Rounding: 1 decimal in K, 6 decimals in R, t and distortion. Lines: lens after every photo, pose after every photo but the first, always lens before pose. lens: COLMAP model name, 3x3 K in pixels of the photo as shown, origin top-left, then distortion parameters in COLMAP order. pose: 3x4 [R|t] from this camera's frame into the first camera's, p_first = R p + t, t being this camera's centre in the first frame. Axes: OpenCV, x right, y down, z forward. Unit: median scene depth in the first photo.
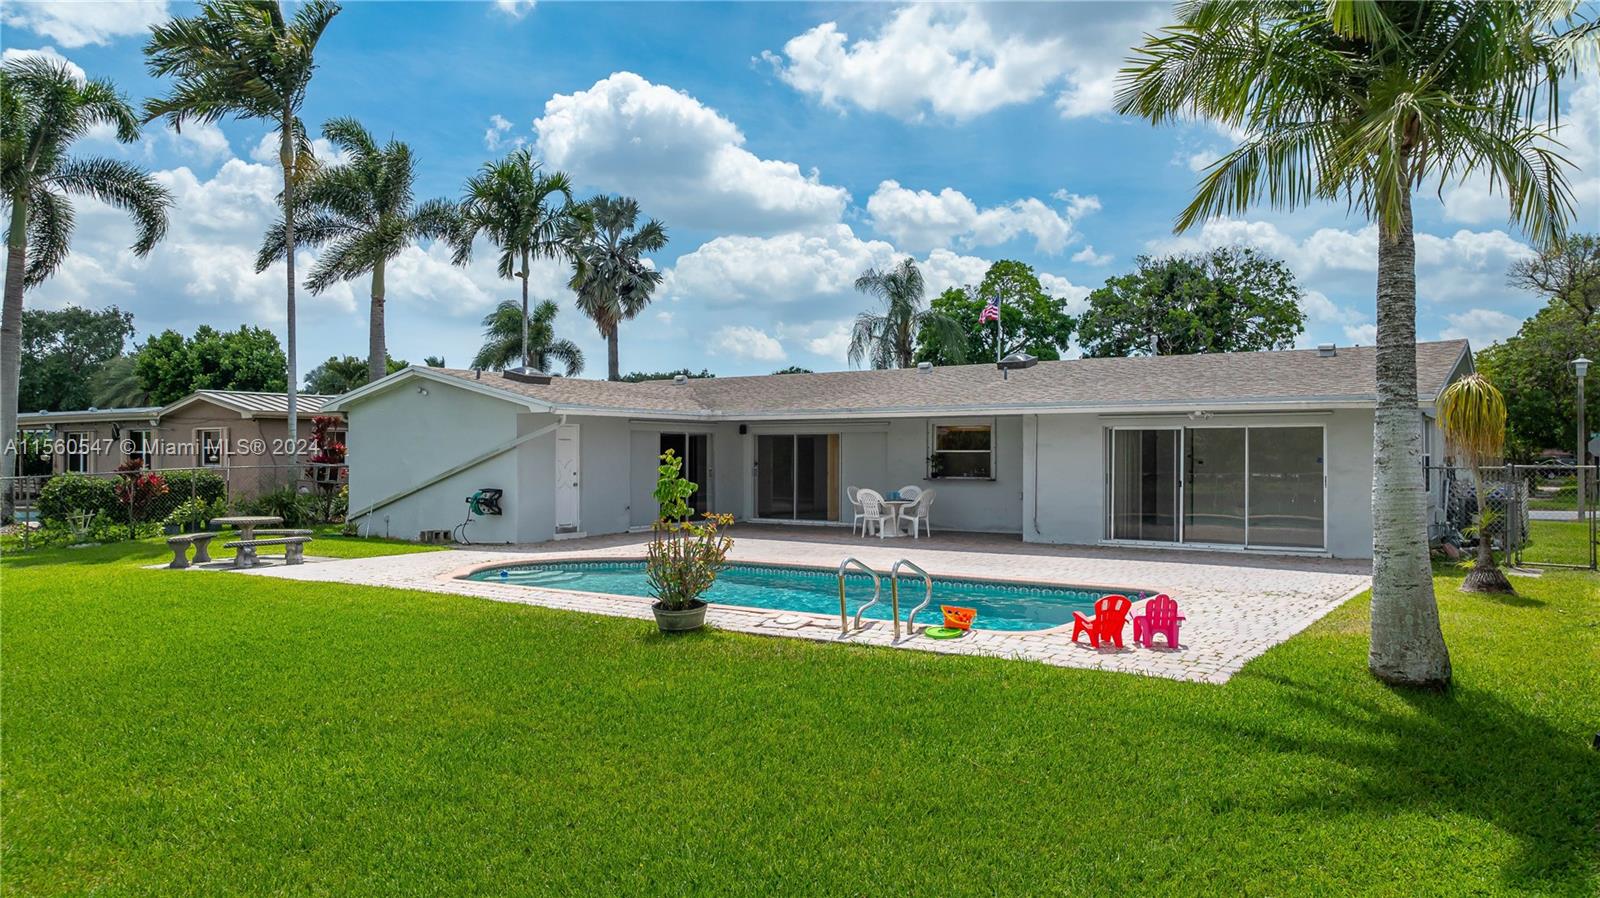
lens RADIAL K [[1111.4, 0, 800.0], [0, 1111.4, 449.0], [0, 0, 1]] dist [-0.023861, 0.000302]
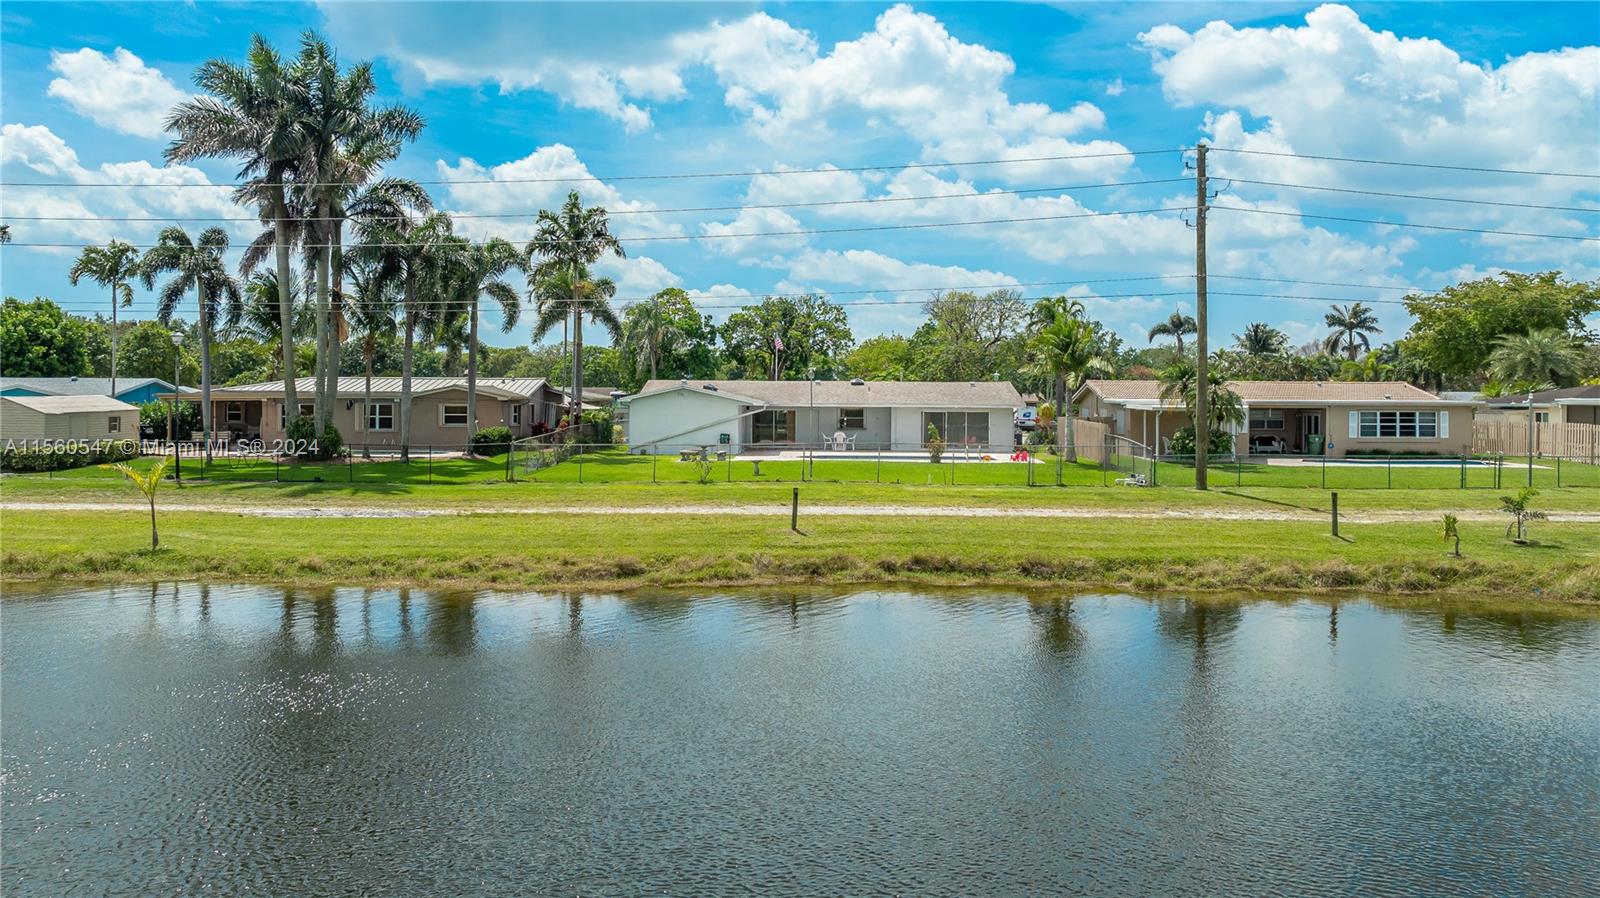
lens RADIAL K [[1137.1, 0, 800.0], [0, 1137.1, 449.0], [0, 0, 1]] dist [-0.005592, 0.003228]
pose [[0.841238, -0.017587, 0.540379, -1.483515], [-0.008004, 0.998956, 0.044973, -0.047033], [-0.540606, -0.042158, 0.840219, -1.249896]]
